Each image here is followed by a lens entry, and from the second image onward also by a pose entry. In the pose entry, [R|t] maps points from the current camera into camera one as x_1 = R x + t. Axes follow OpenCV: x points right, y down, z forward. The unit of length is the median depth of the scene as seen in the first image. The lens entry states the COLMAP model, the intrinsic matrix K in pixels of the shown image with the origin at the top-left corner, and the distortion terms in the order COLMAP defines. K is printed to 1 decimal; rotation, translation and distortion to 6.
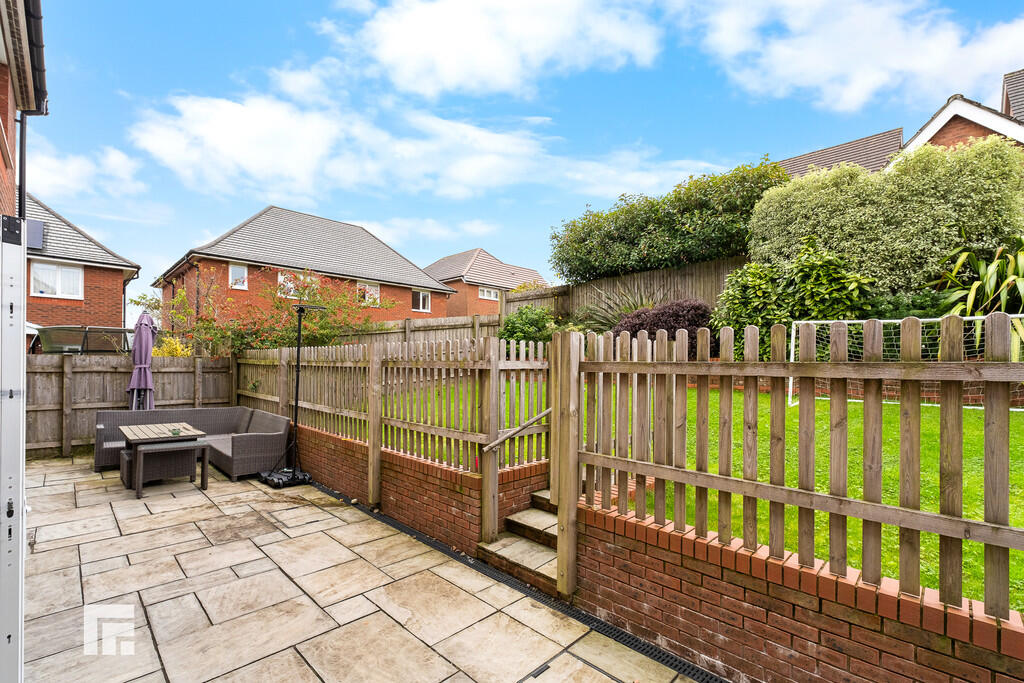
lens RADIAL K [[442.9, 0, 516.1], [0, 442.9, 366.1], [0, 0, 1]] dist [-0.001905, -0.000283]
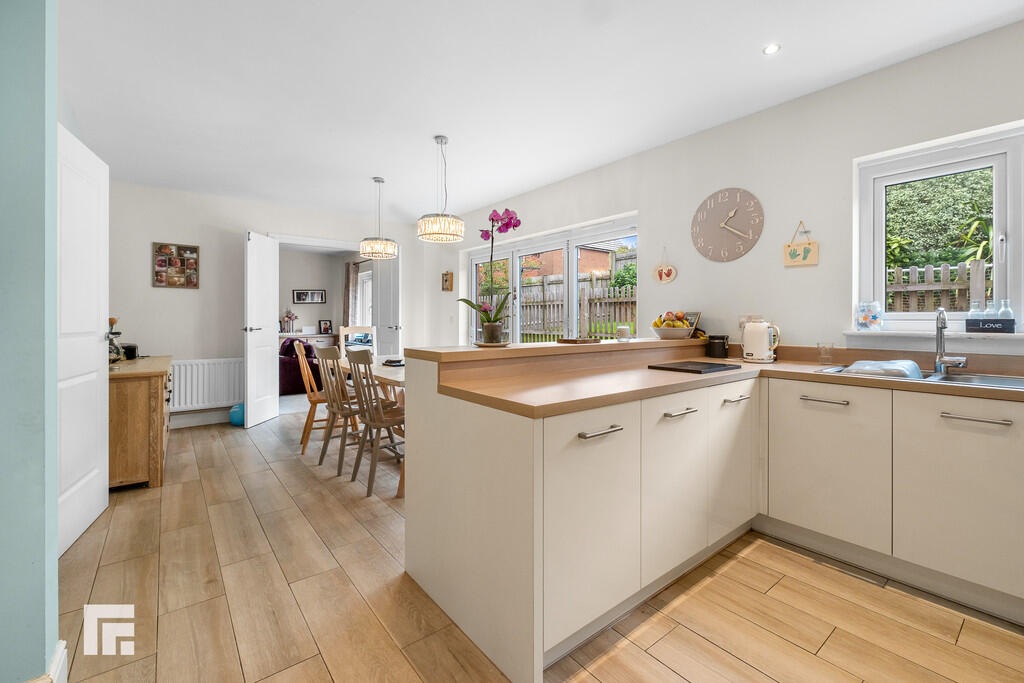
lens RADIAL K [[438.4, 0, 522.6], [0, 438.4, 319.7], [0, 0, 1]] dist [-0.001916, 0.000576]
pose [[0.993809, -0.008407, -0.110781, -0.291578], [0.007905, 0.999956, -0.004970, 0.057813], [0.110818, 0.004064, 0.993832, -0.555542]]
